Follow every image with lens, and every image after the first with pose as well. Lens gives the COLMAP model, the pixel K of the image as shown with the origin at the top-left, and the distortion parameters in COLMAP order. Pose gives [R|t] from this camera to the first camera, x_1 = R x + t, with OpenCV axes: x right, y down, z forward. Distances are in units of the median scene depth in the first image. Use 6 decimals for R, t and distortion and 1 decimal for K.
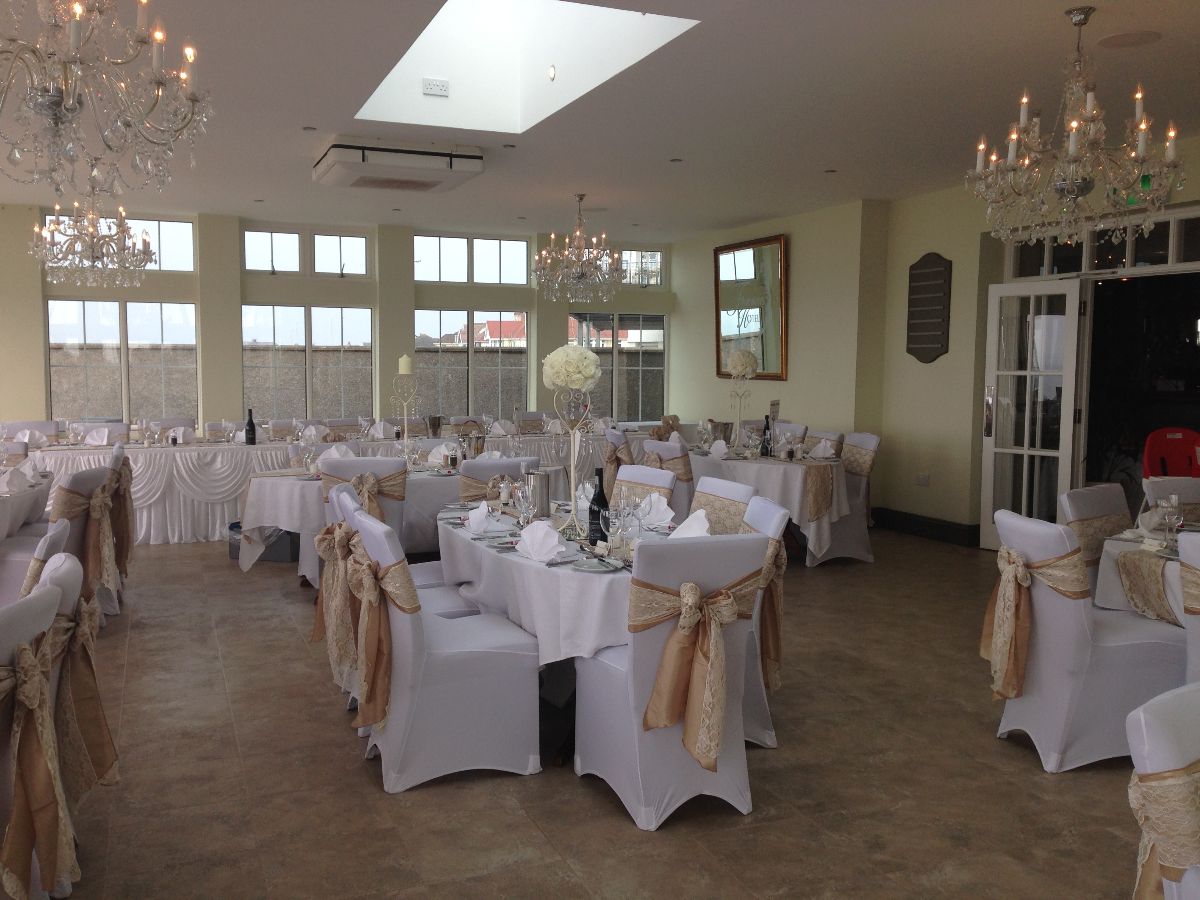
lens RADIAL K [[1138.0, 0, 600.0], [0, 1138.0, 450.0], [0, 0, 1]] dist [0.112878, -0.004277]
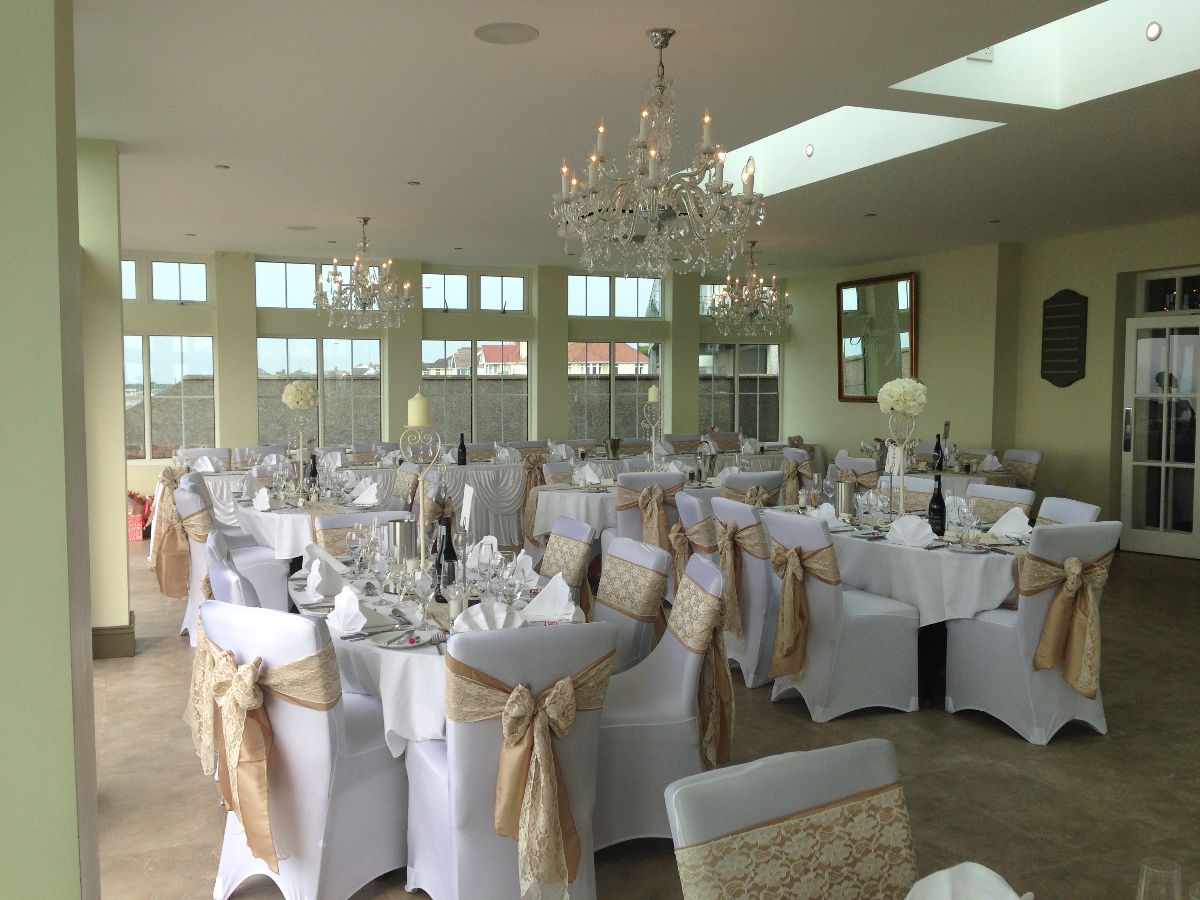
lens RADIAL K [[1159.1, 0, 600.0], [0, 1159.1, 450.0], [0, 0, 1]] dist [0.138083, -0.266746]
pose [[0.999634, -0.009251, 0.025421, -0.192984], [0.009814, 0.999707, -0.022122, 0.006714], [-0.025209, 0.022363, 0.999432, -0.134737]]
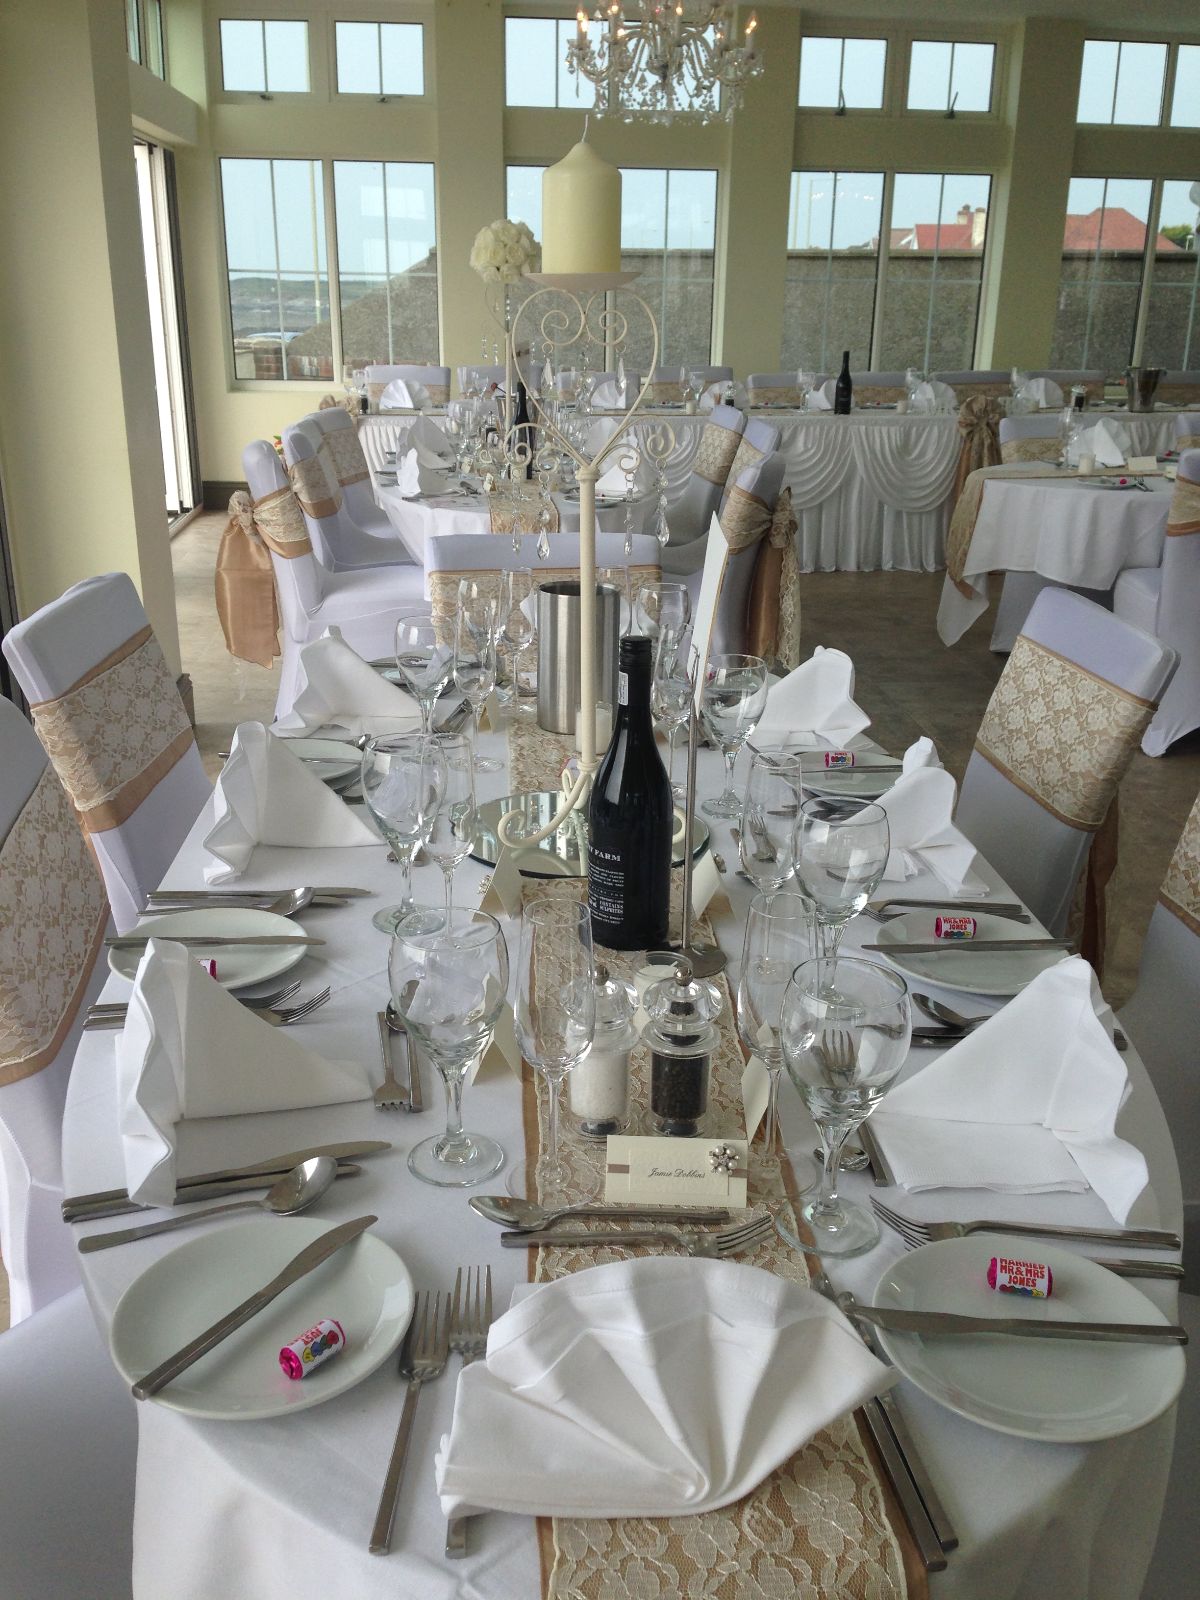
lens RADIAL K [[1545.5, 0, 600.0], [0, 1545.5, 800.0], [0, 0, 1]] dist [0.138083, -0.266746]
pose [[0.965881, 0.090613, -0.242617, -0.204598], [-0.031395, 0.970853, 0.237611, 0.001129], [0.257076, -0.221887, 0.940573, 0.152968]]
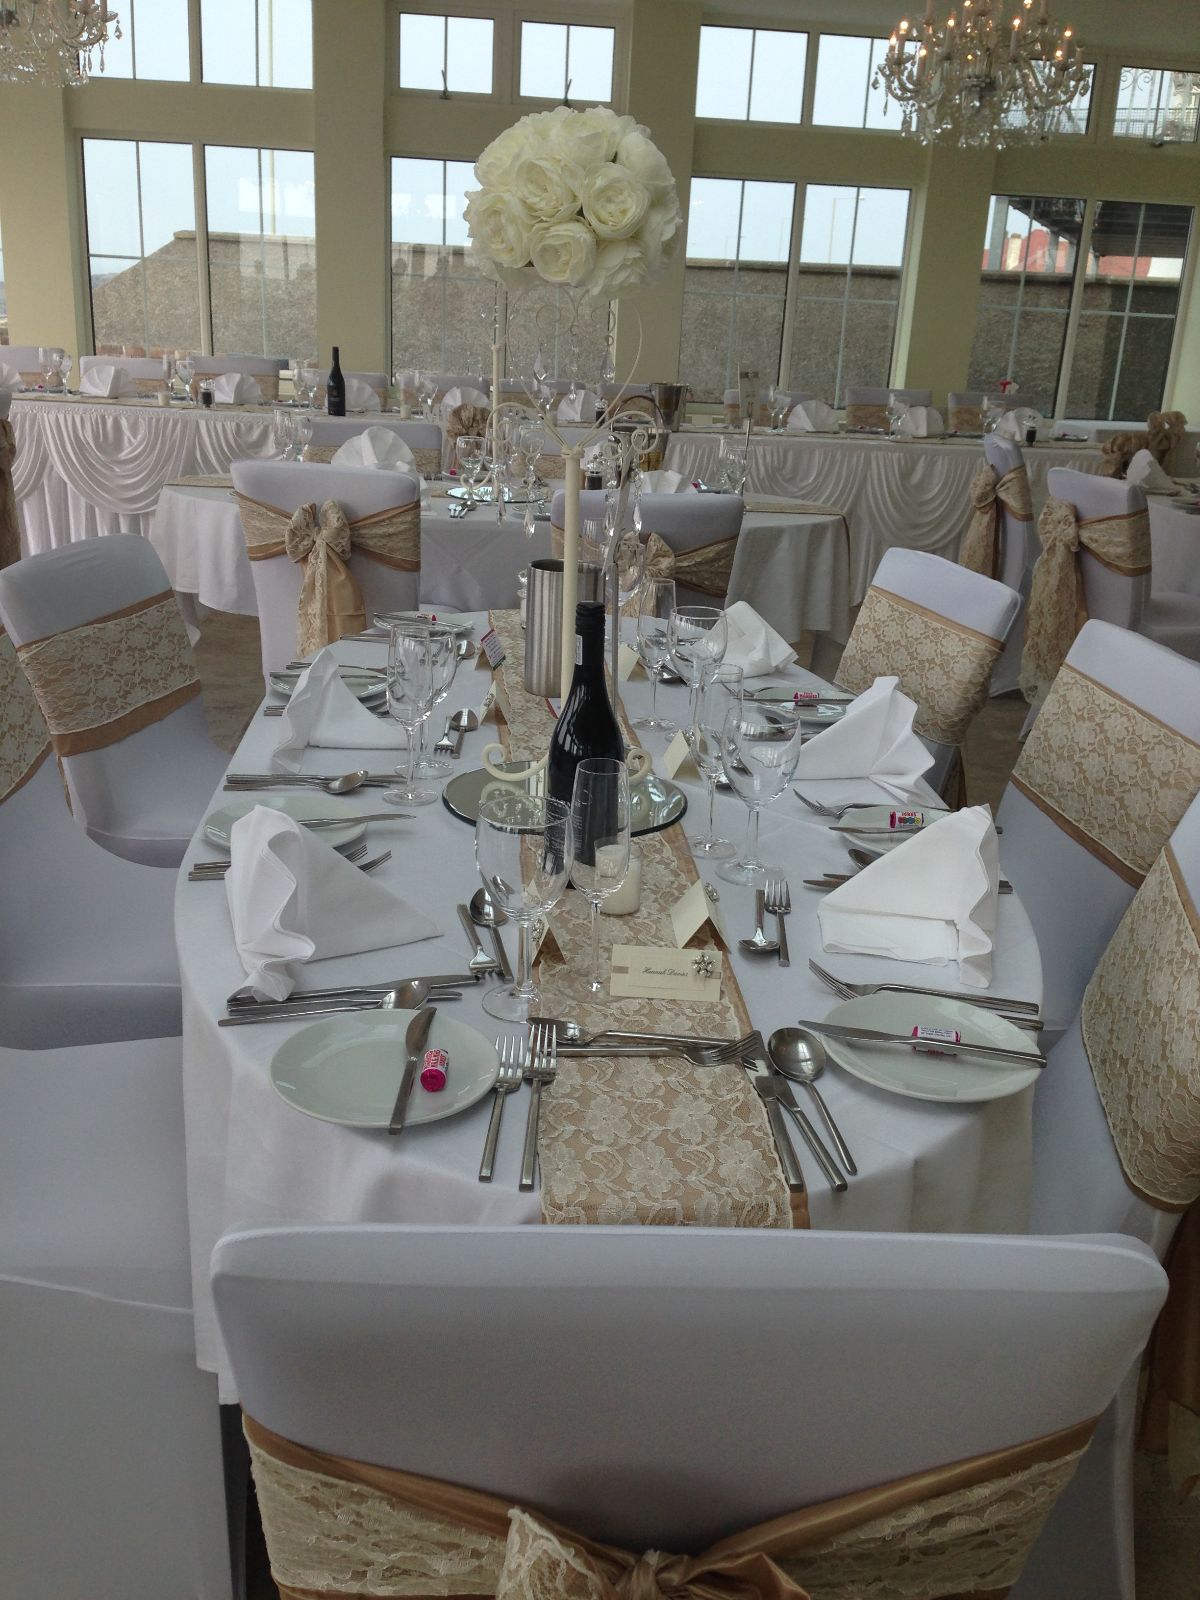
lens RADIAL K [[1545.5, 0, 600.0], [0, 1545.5, 800.0], [0, 0, 1]] dist [0.138083, -0.266746]
pose [[0.951981, 0.139101, -0.272732, 0.045750], [-0.074438, 0.969257, 0.234521, -0.010573], [0.296969, -0.202958, 0.933069, 0.293424]]
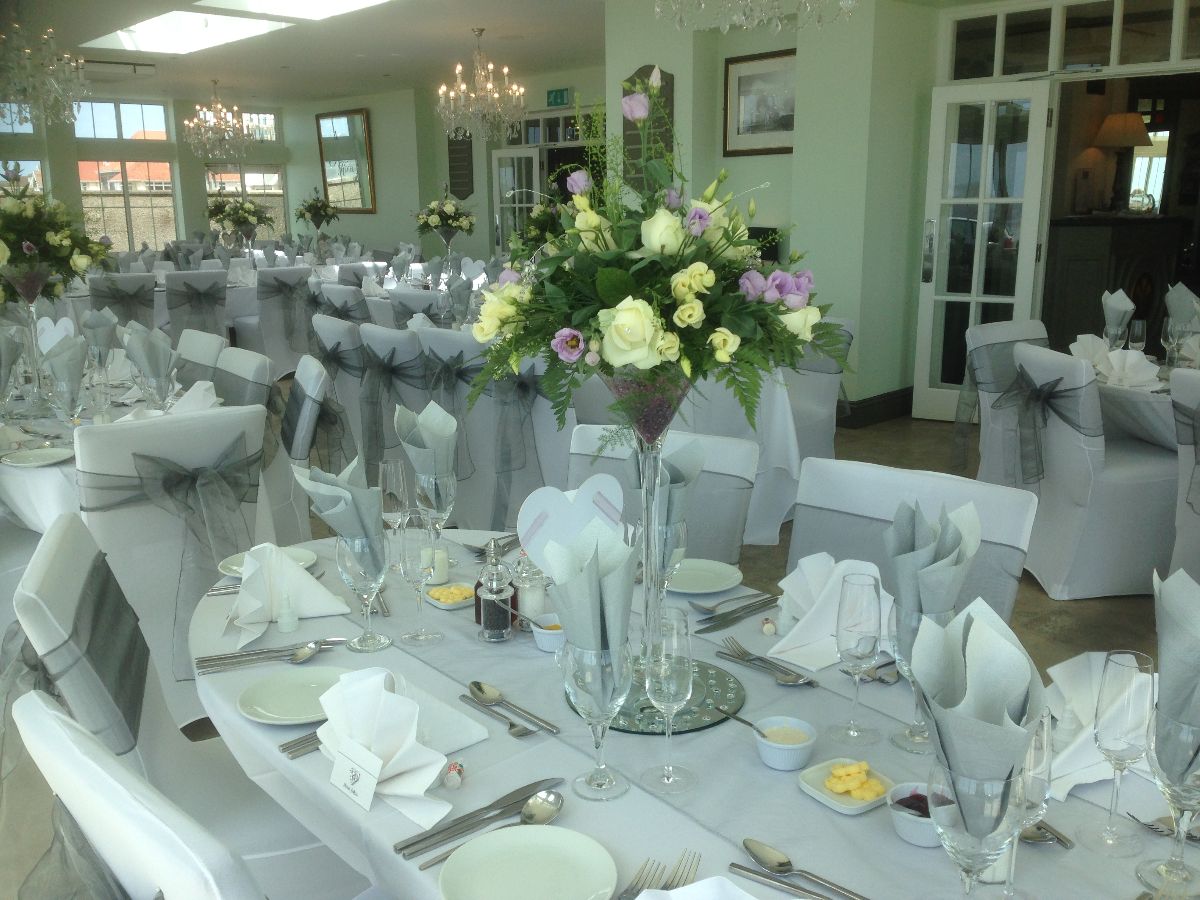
lens RADIAL K [[1159.1, 0, 600.0], [0, 1159.1, 450.0], [0, 0, 1]] dist [0.138083, -0.266746]
pose [[0.950909, -0.076013, 0.299990, -0.032648], [0.037612, 0.990566, 0.131773, 0.054230], [-0.307177, -0.114021, 0.944797, -0.553060]]
